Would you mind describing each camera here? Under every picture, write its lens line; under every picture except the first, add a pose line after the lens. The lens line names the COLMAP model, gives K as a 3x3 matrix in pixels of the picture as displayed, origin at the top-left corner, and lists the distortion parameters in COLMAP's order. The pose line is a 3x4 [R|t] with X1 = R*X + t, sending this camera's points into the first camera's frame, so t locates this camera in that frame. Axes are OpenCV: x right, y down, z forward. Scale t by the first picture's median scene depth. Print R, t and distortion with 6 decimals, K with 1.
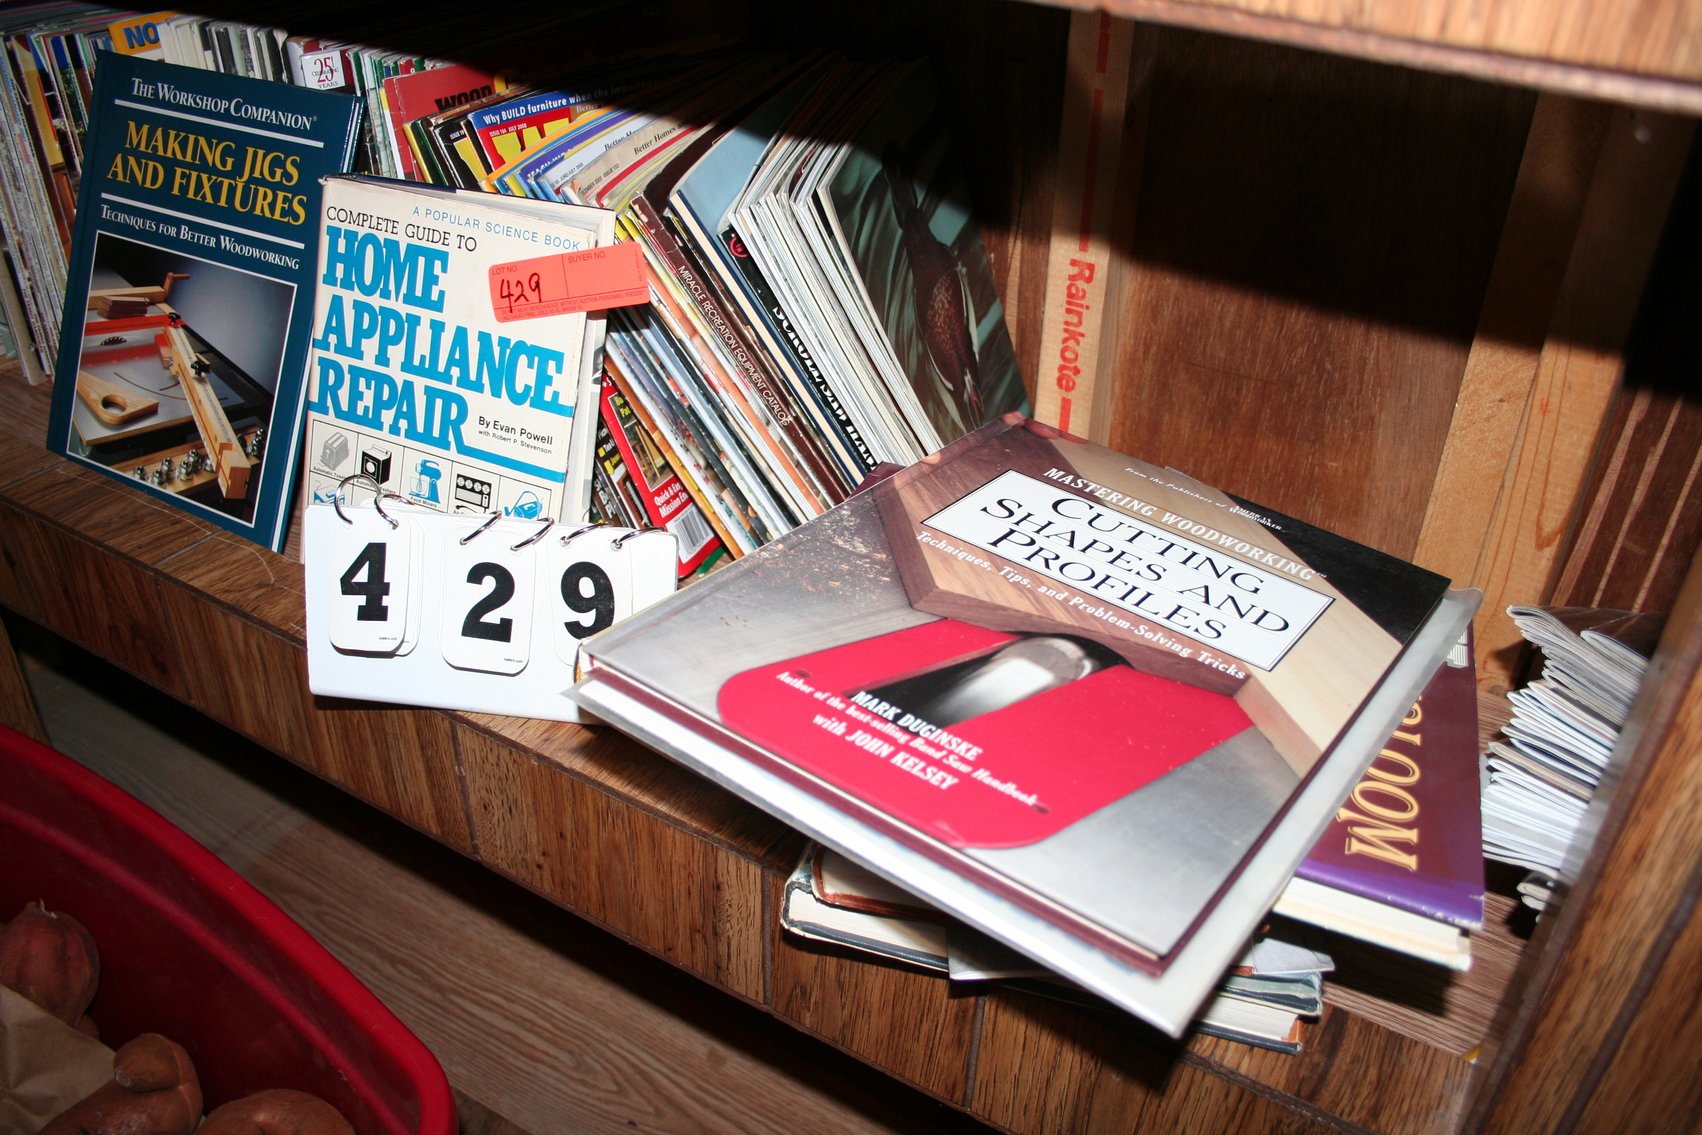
lens RADIAL K [[1396.4, 0, 854.9], [0, 1396.4, 590.4], [0, 0, 1]] dist [-0.150625, 0.122173]
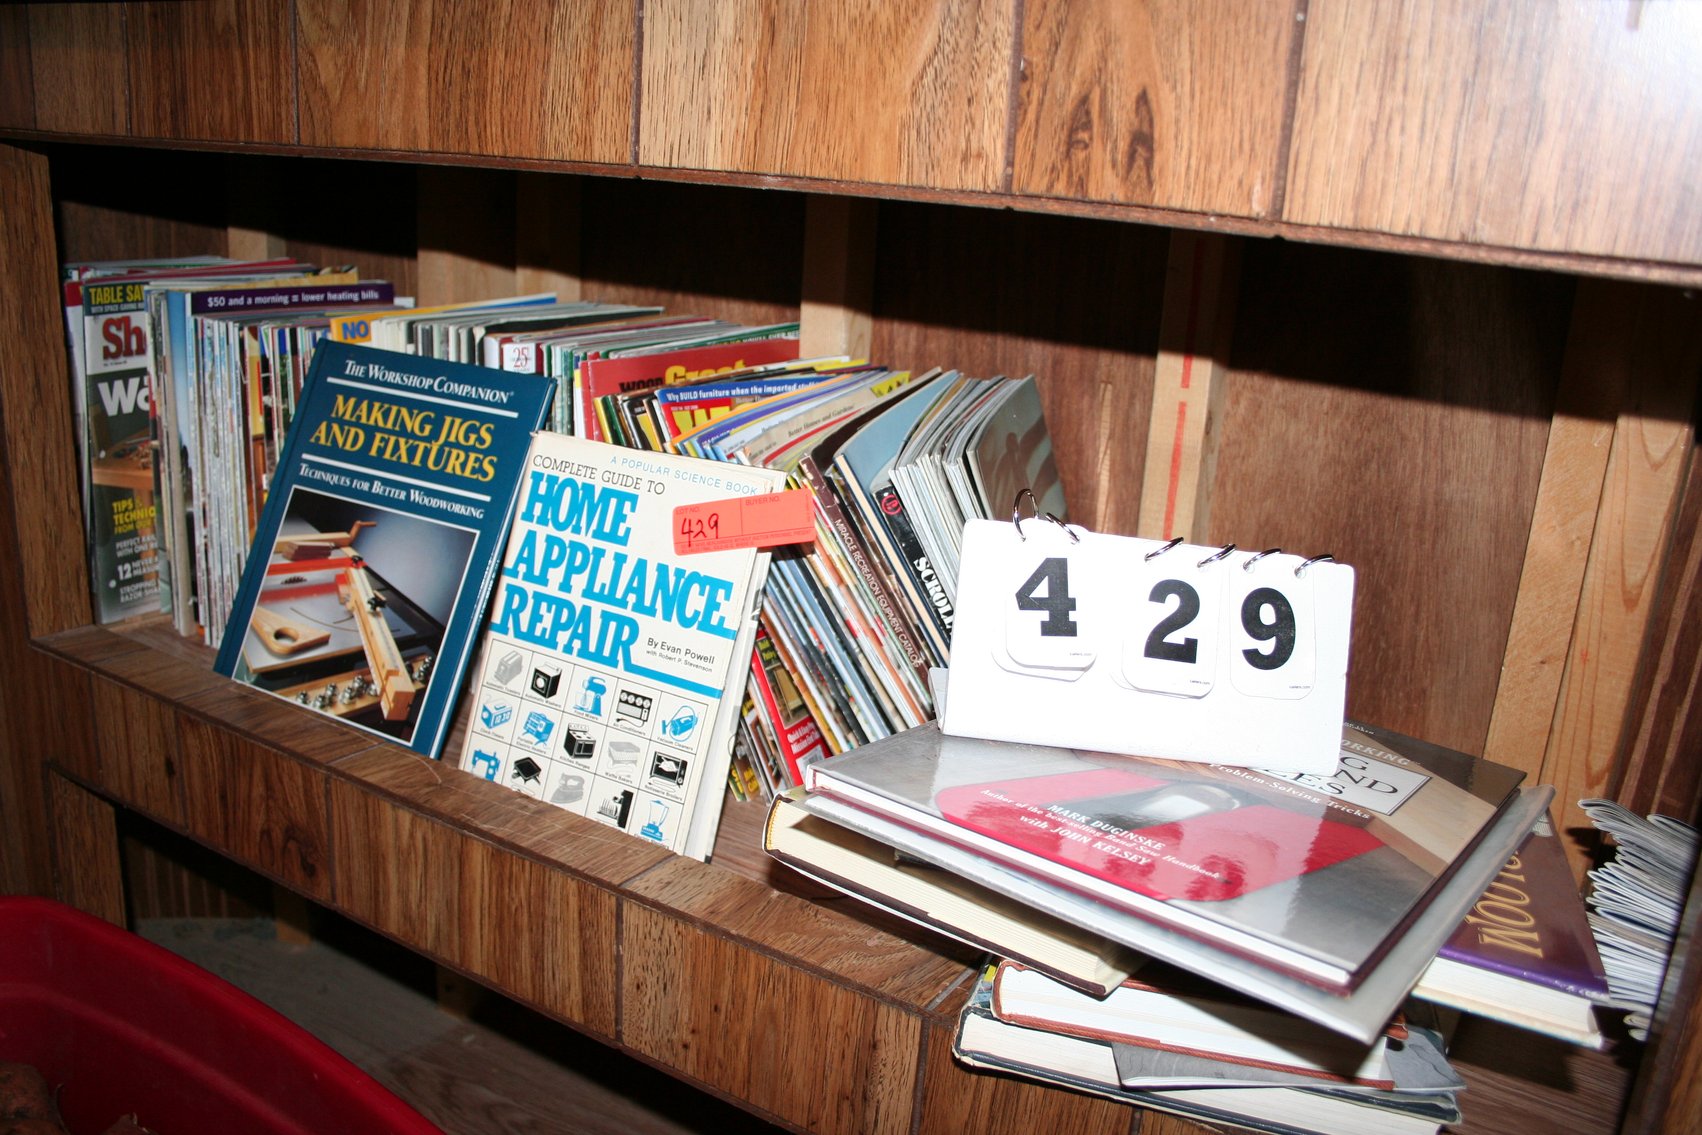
lens RADIAL K [[1396.4, 0, 854.9], [0, 1396.4, 590.4], [0, 0, 1]] dist [-0.150625, 0.122173]
pose [[0.999177, 0.040122, 0.005901, -0.108906], [-0.036702, 0.956552, -0.289243, 0.150527], [-0.017250, 0.288788, 0.957238, -0.096591]]
